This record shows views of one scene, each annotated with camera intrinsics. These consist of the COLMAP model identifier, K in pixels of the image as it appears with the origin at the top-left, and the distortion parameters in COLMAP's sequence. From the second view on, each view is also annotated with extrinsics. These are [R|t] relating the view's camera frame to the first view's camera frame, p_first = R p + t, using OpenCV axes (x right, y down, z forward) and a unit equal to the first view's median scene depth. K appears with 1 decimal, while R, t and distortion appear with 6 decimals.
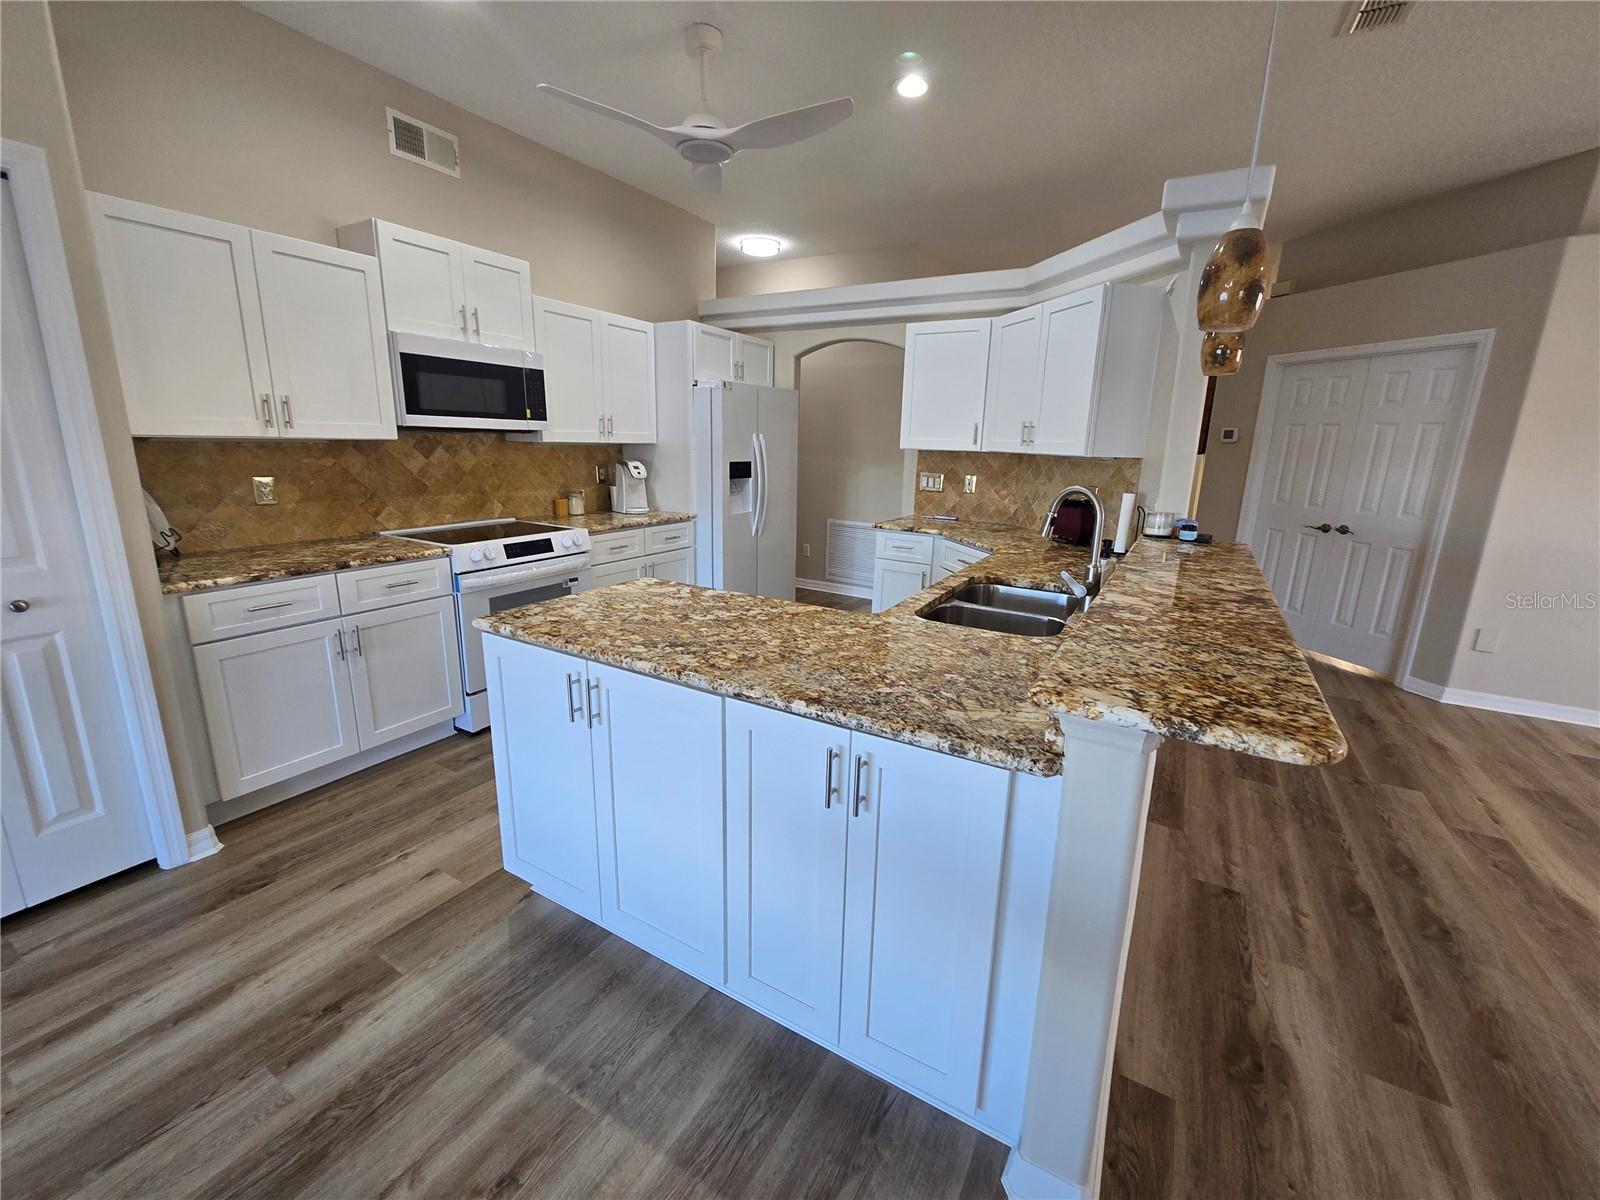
lens RADIAL K [[659.5, 0, 809.9], [0, 659.5, 589.8], [0, 0, 1]] dist [-0.001186, 0.000067]
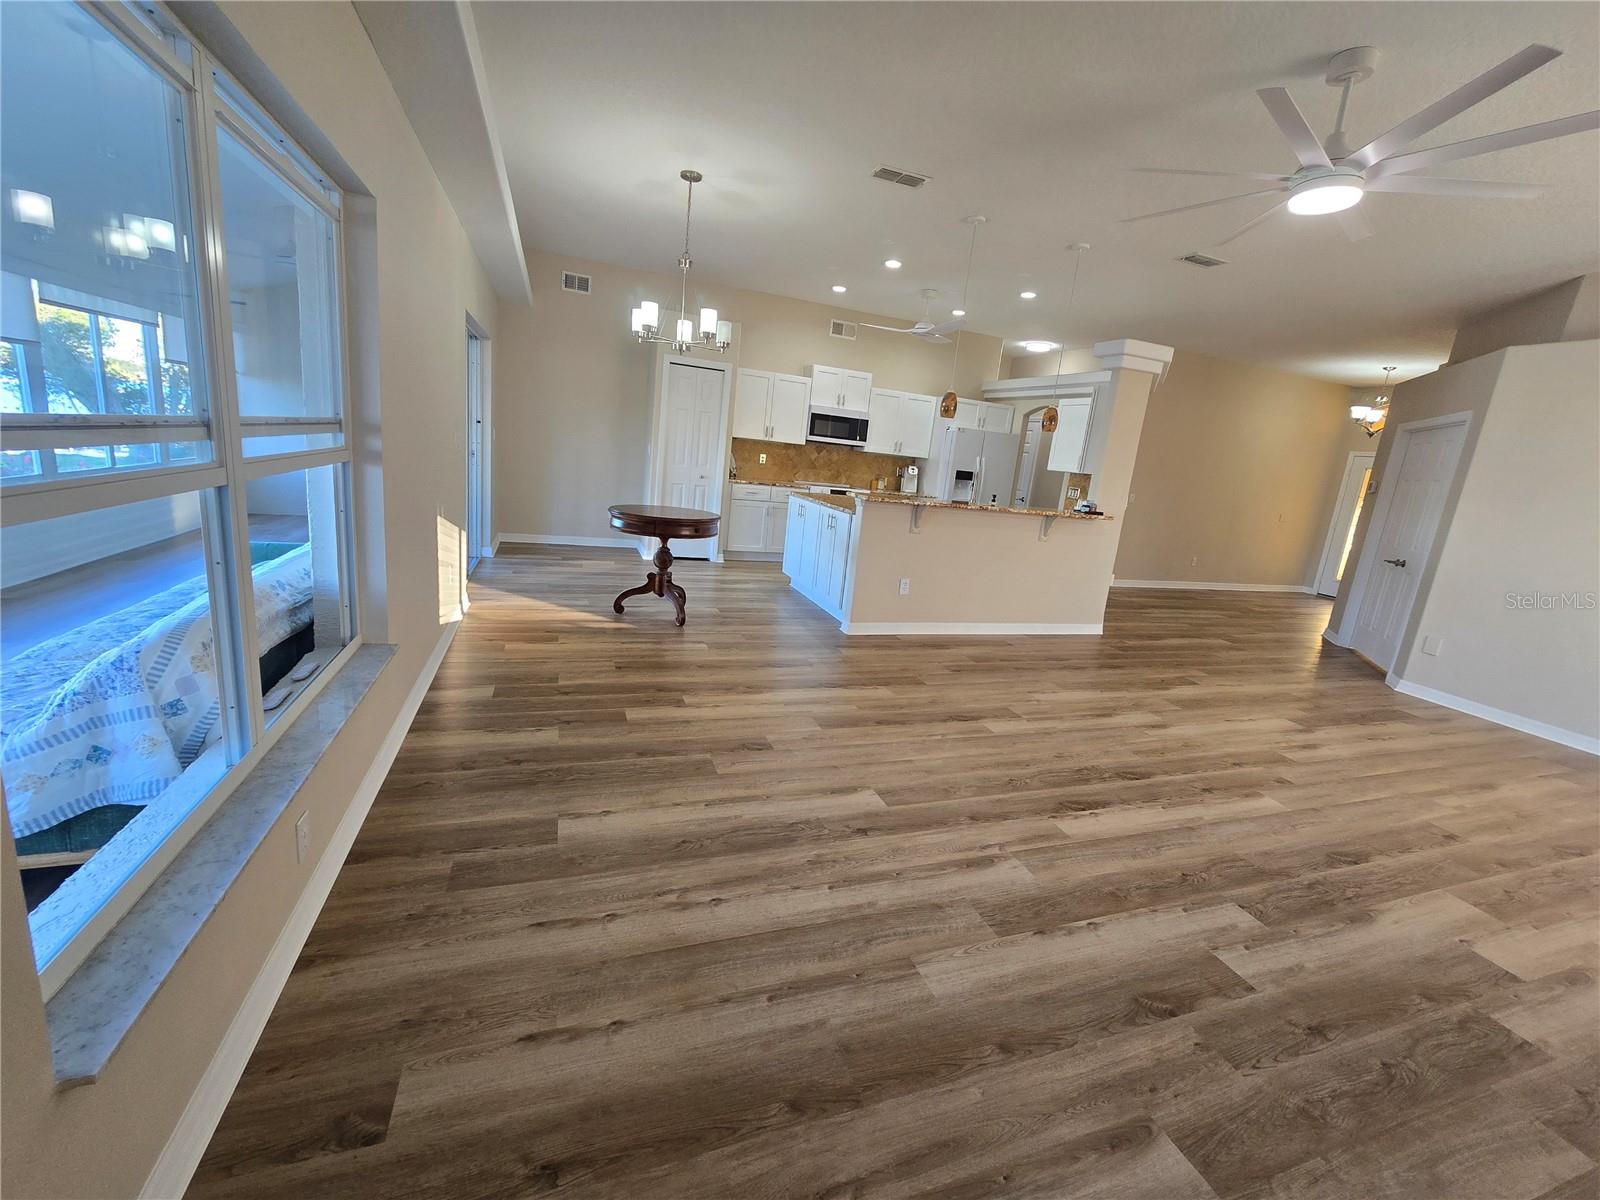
lens RADIAL K [[659.5, 0, 807.8], [0, 659.5, 589.3], [0, 0, 1]] dist [-0.001186, 0.000067]
pose [[0.766920, 0.187928, -0.613610, 1.058811], [-0.224333, 0.974346, 0.018027, 0.271520], [0.601256, 0.123828, 0.789404, -0.954048]]
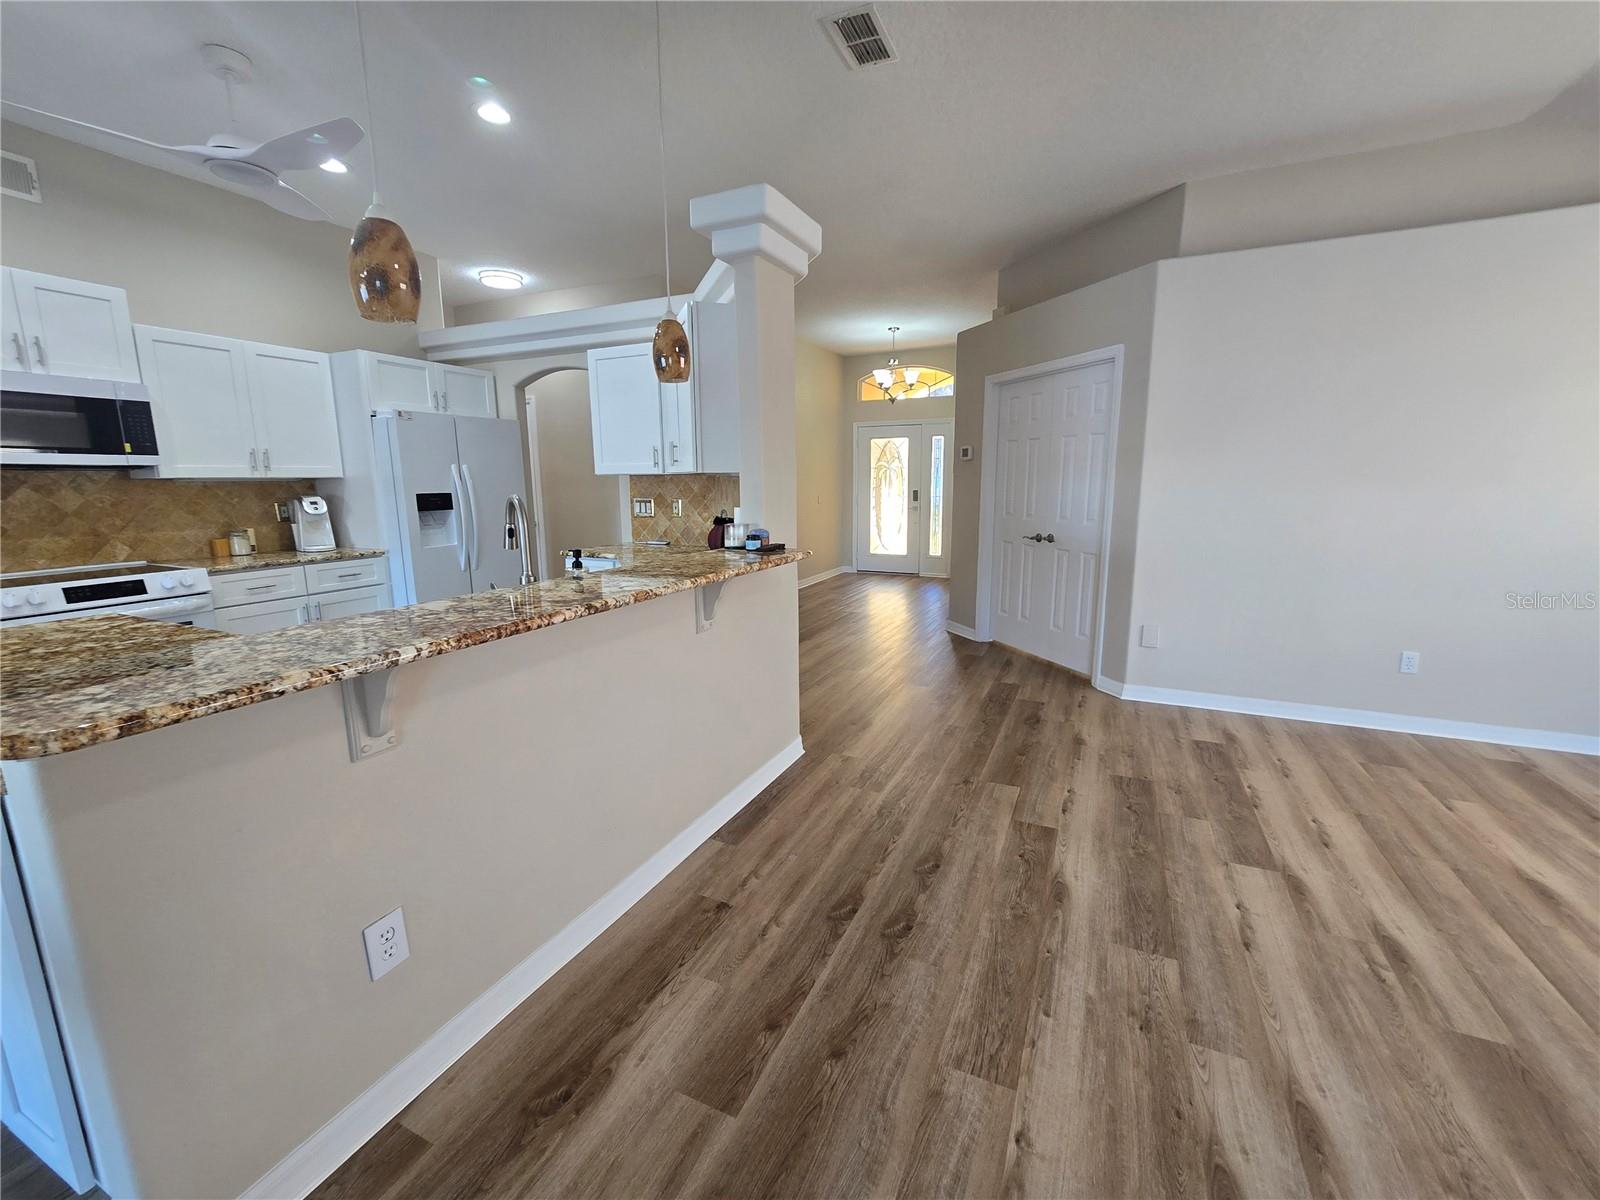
lens RADIAL K [[659.5, 0, 810.4], [0, 659.5, 592.7], [0, 0, 1]] dist [-0.001186, 0.000067]
pose [[0.994869, -0.048103, 0.089008, 0.494708], [0.052609, 0.997413, -0.048994, 0.037780], [-0.086421, 0.053425, 0.994825, 0.000330]]
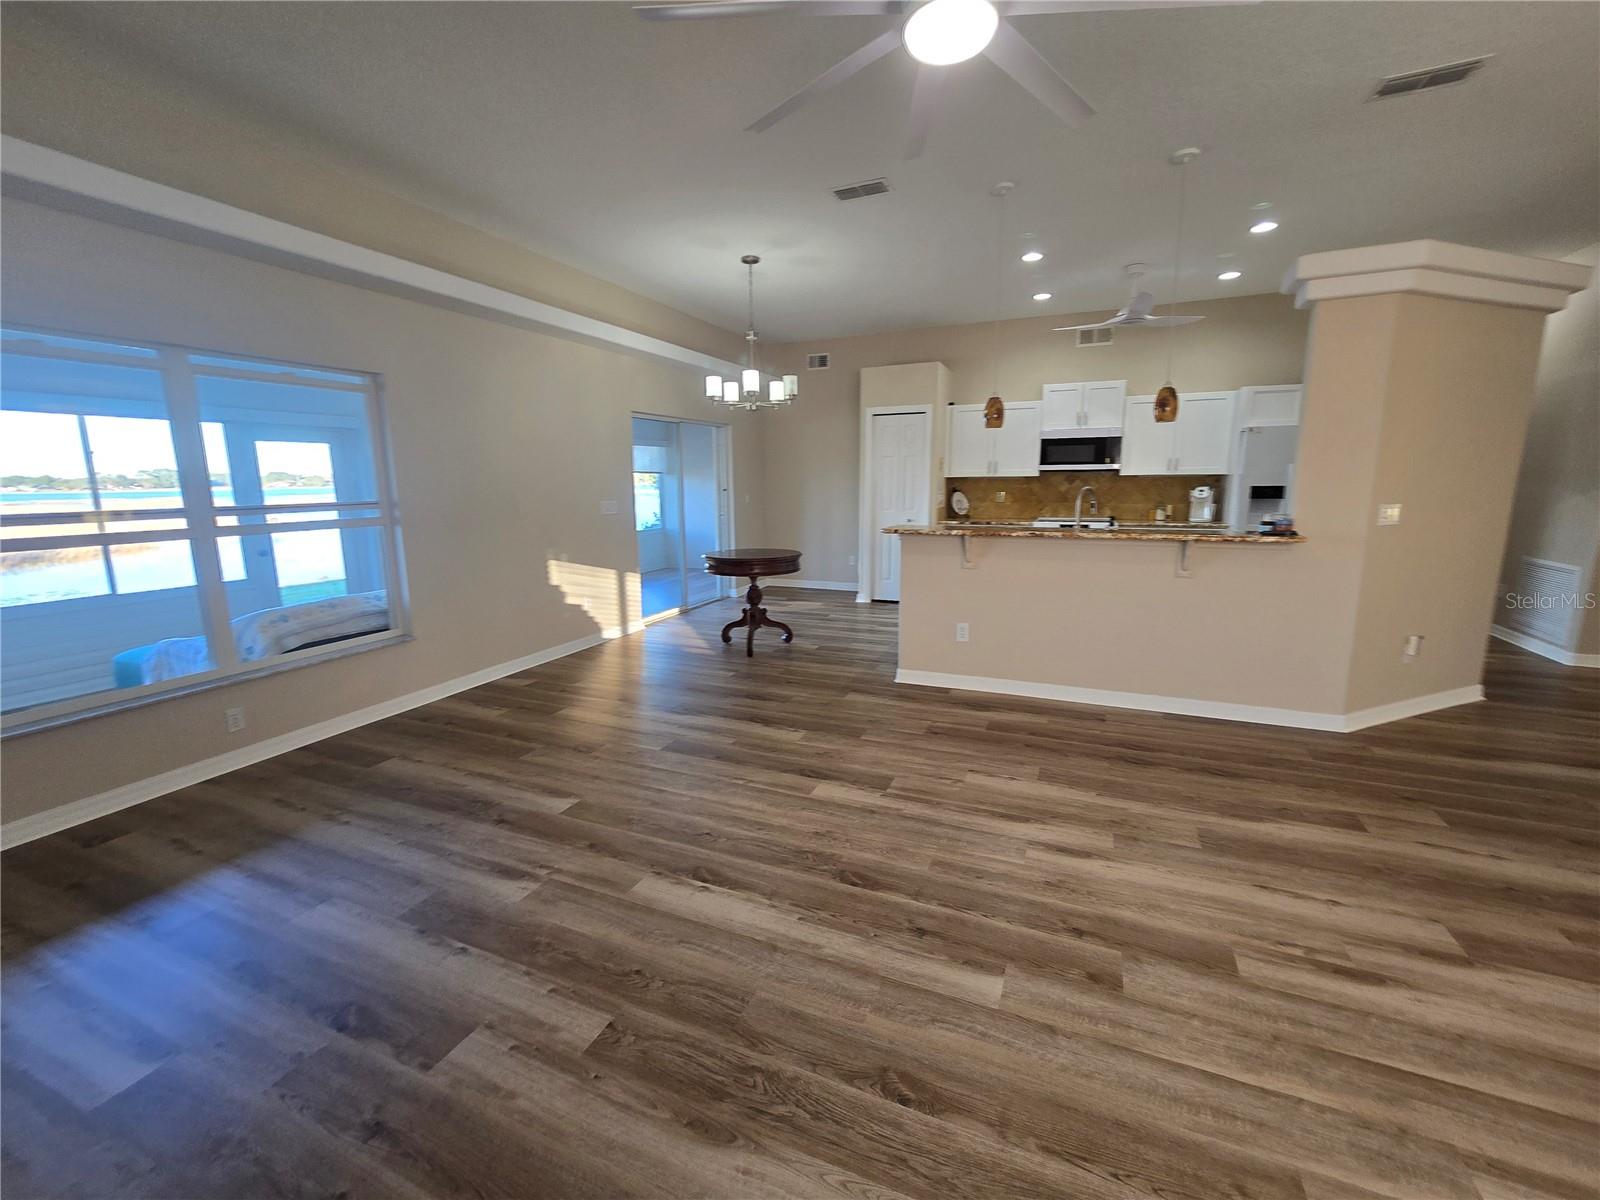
lens RADIAL K [[659.5, 0, 801.5], [0, 659.5, 595.6], [0, 0, 1]] dist [-0.001186, 0.000067]
pose [[0.115838, 0.147509, -0.982254, 1.552040], [-0.206299, 0.970919, 0.121478, 0.066591], [0.971608, 0.188566, 0.142900, -0.054857]]
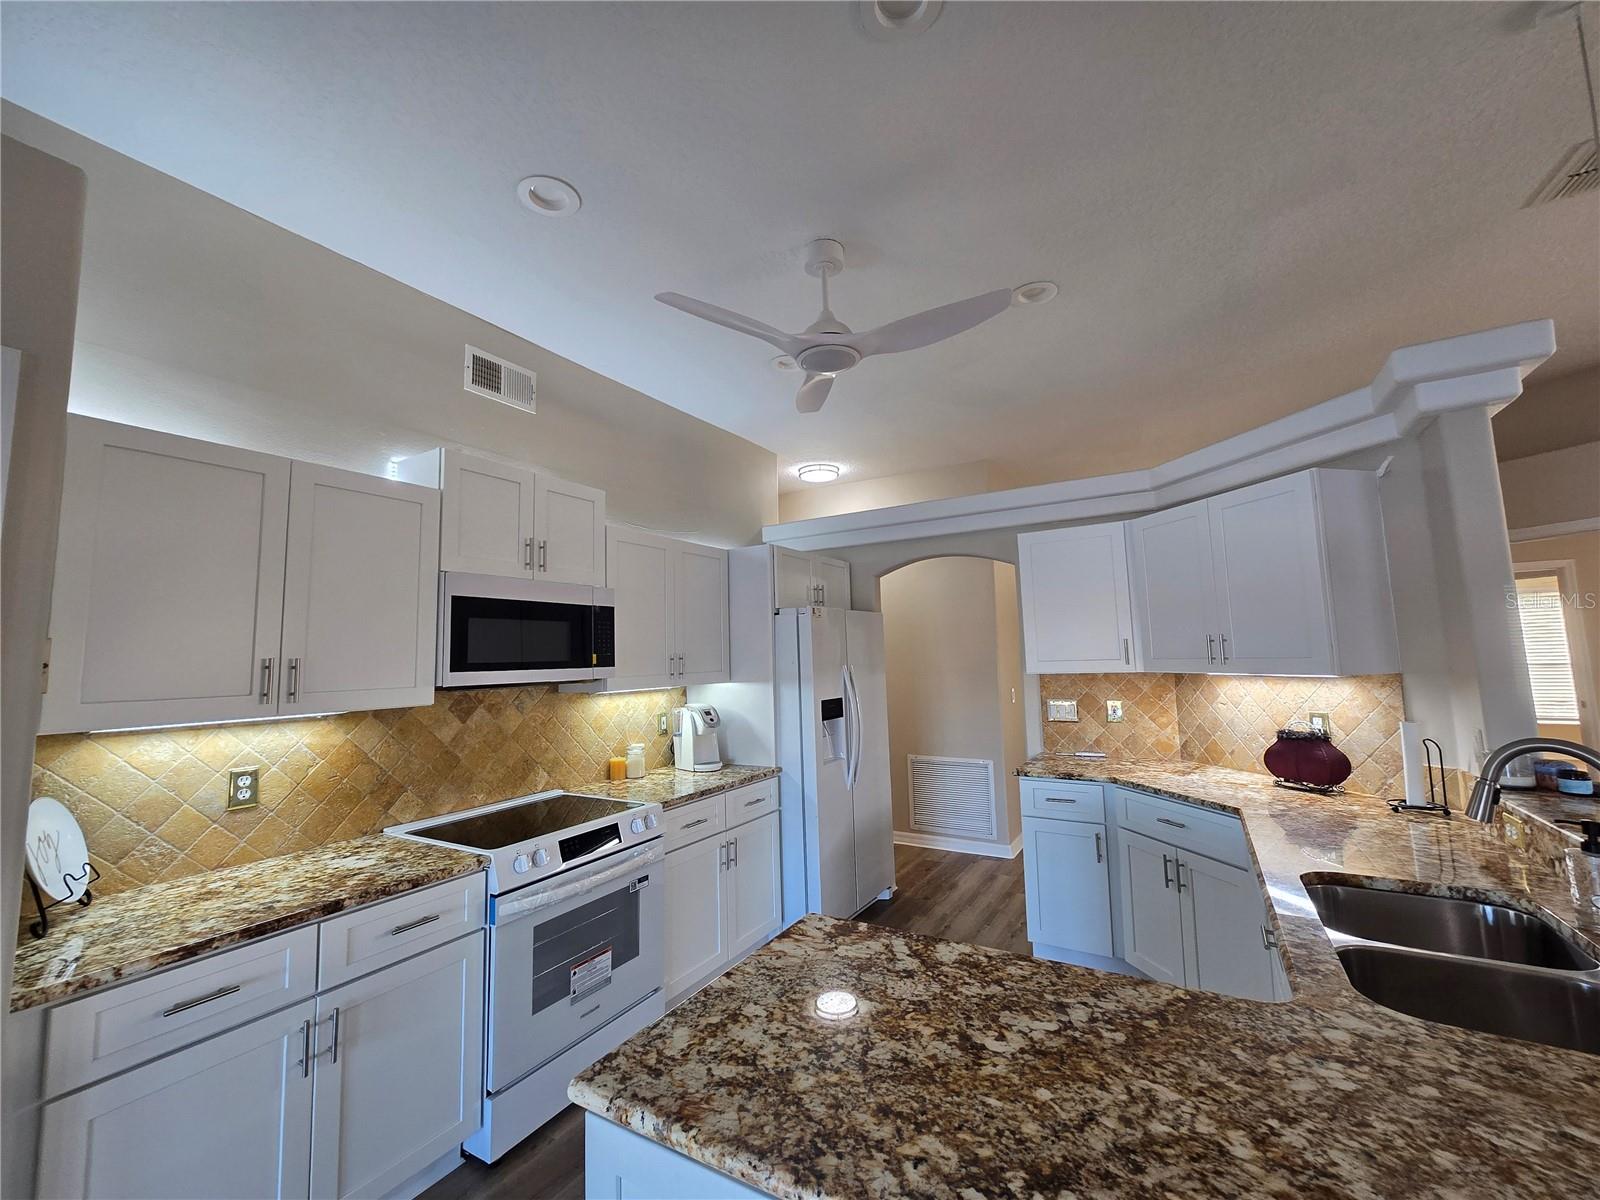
lens RADIAL K [[659.5, 0, 804.9], [0, 659.5, 589.1], [0, 0, 1]] dist [-0.001186, 0.000067]
pose [[0.998467, -0.055305, -0.002145, -0.182660], [0.051680, 0.945502, -0.321488, -0.084563], [0.019808, 0.320884, 0.946911, 0.238354]]
